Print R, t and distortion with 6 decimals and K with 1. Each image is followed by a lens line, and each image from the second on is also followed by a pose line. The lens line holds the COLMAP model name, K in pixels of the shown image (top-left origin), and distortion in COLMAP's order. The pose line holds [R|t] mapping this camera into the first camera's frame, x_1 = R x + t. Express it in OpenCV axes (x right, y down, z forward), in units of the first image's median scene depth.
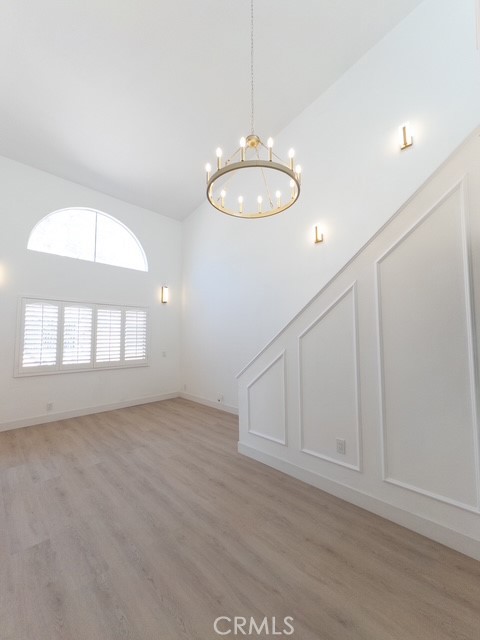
lens RADIAL K [[254.4, 0, 240.2], [0, 254.4, 321.6], [0, 0, 1]] dist [-0.001206, -0.000173]
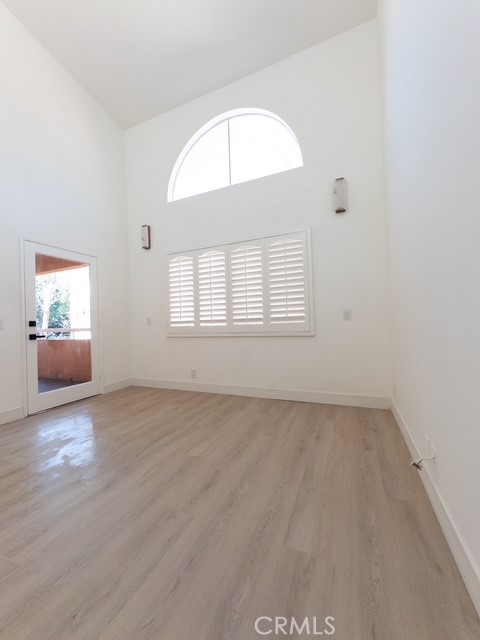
lens RADIAL K [[254.4, 0, 238.0], [0, 254.4, 319.8], [0, 0, 1]] dist [-0.001206, -0.000173]
pose [[0.349627, -0.021461, -0.936643, 0.137383], [0.086103, 0.996243, 0.009313, 0.177039], [0.932924, -0.083904, 0.350161, 0.965652]]
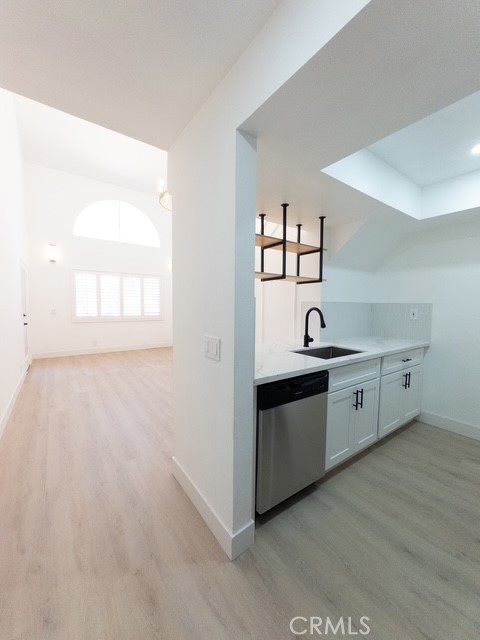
lens RADIAL K [[254.4, 0, 240.5], [0, 254.4, 320.5], [0, 0, 1]] dist [-0.001206, -0.000173]
pose [[0.986773, 0.022610, -0.160524, 0.373242], [-0.002897, 0.992526, 0.121996, 0.018429], [0.162082, -0.119917, 0.979464, -0.349921]]
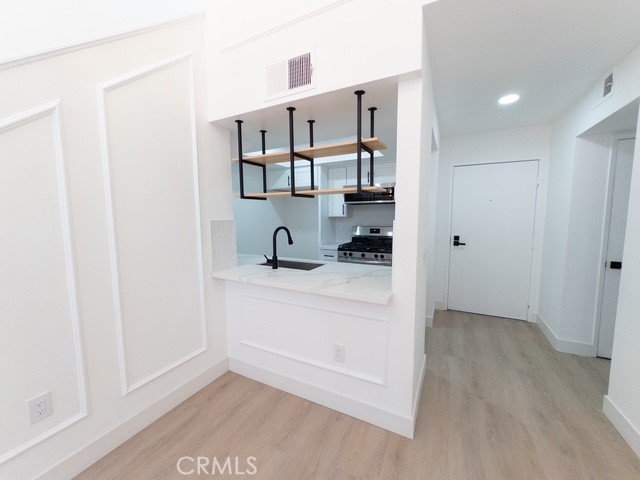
lens RADIAL K [[254.4, 0, 319.4], [0, 254.4, 240.7], [0, 0, 1]] dist [-0.001206, -0.000173]
pose [[-0.297987, -0.088874, 0.950424, -0.155566], [-0.046759, 0.995820, 0.078458, 0.043079], [-0.953424, -0.021062, -0.300897, 0.369123]]
